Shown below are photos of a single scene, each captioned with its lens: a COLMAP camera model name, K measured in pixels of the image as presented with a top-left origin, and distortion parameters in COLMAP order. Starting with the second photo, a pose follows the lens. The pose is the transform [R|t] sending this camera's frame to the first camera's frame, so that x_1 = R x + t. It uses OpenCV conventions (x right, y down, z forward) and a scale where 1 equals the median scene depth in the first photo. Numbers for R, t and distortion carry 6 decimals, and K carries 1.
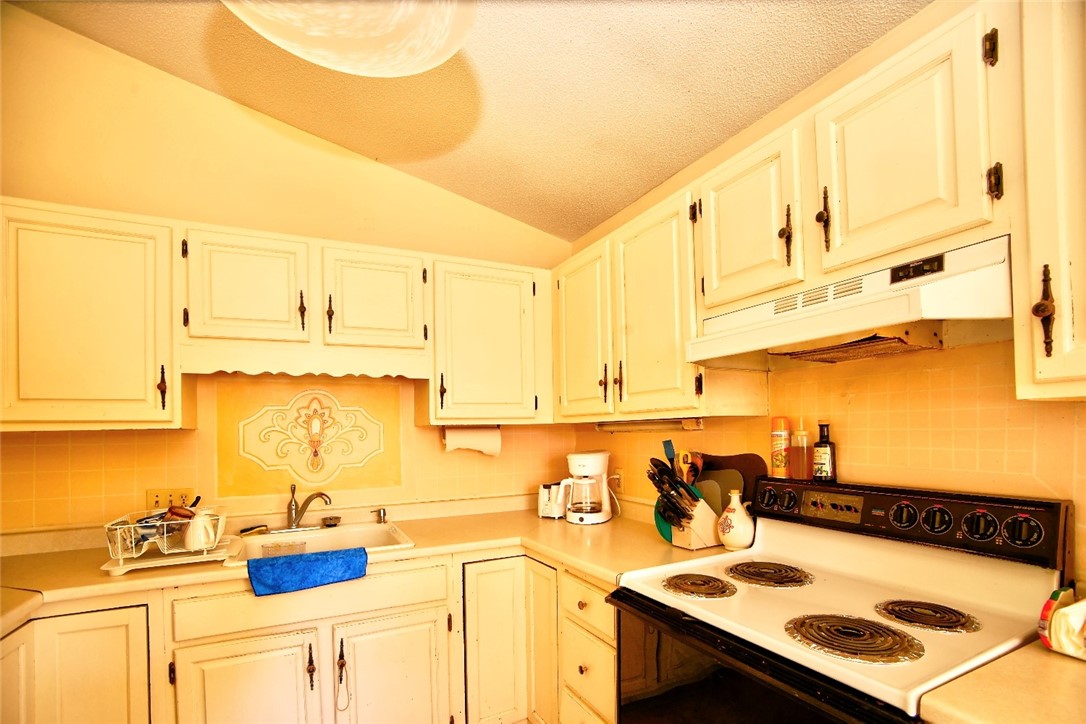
lens RADIAL K [[500.7, 0, 541.7], [0, 500.7, 425.8], [0, 0, 1]] dist [-0.032371, 0.001273]
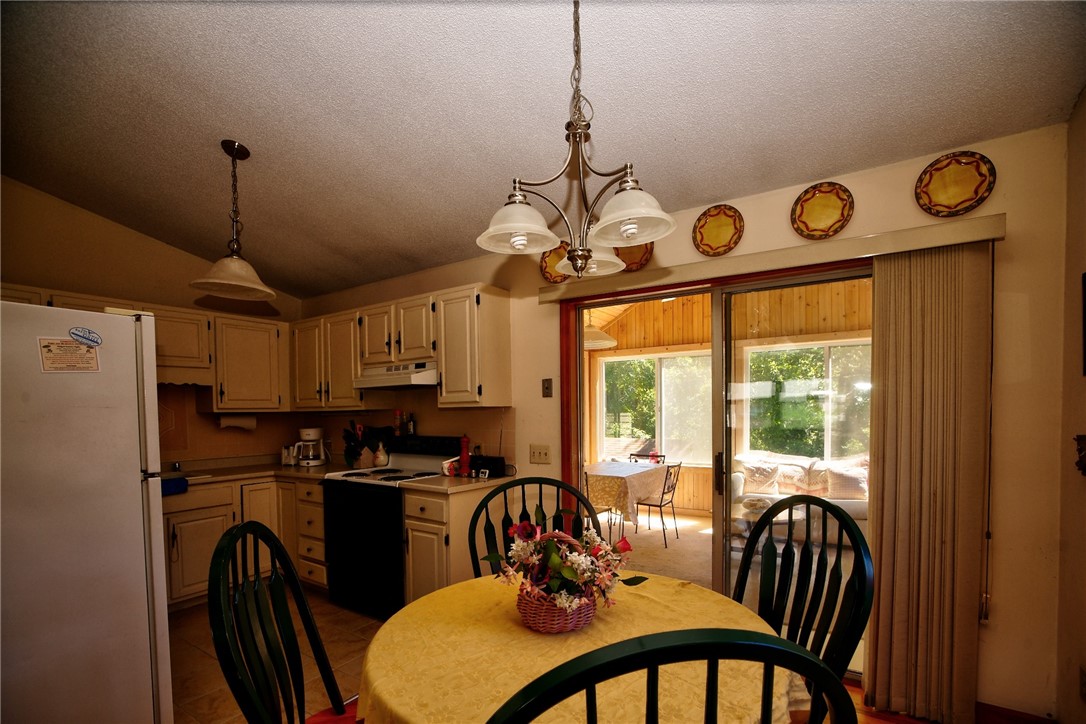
lens RADIAL K [[500.7, 0, 541.7], [0, 500.7, 425.8], [0, 0, 1]] dist [-0.032371, 0.001273]
pose [[0.870372, -0.007790, 0.492333, -0.087493], [-0.006527, 0.999604, 0.027356, -0.010778], [-0.492352, -0.027024, 0.869977, -1.232546]]
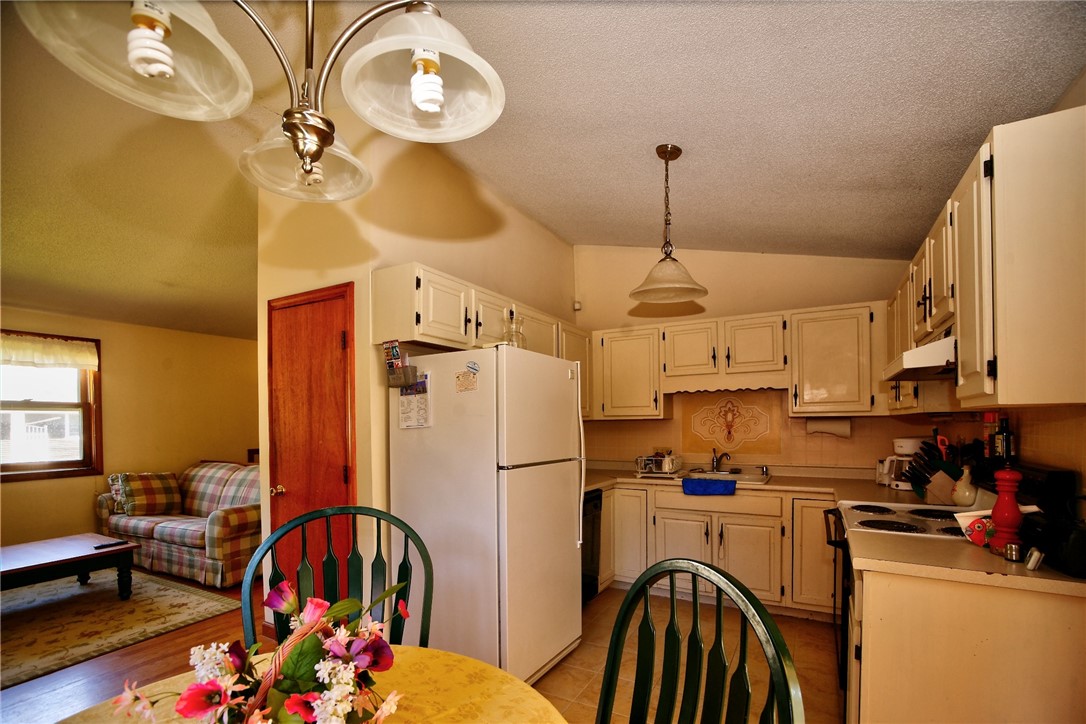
lens RADIAL K [[500.7, 0, 541.7], [0, 500.7, 425.8], [0, 0, 1]] dist [-0.032371, 0.001273]
pose [[0.550487, 0.016413, -0.834682, 0.792784], [0.007226, 0.999676, 0.024423, -0.019329], [0.834812, -0.019476, 0.550190, -0.651361]]
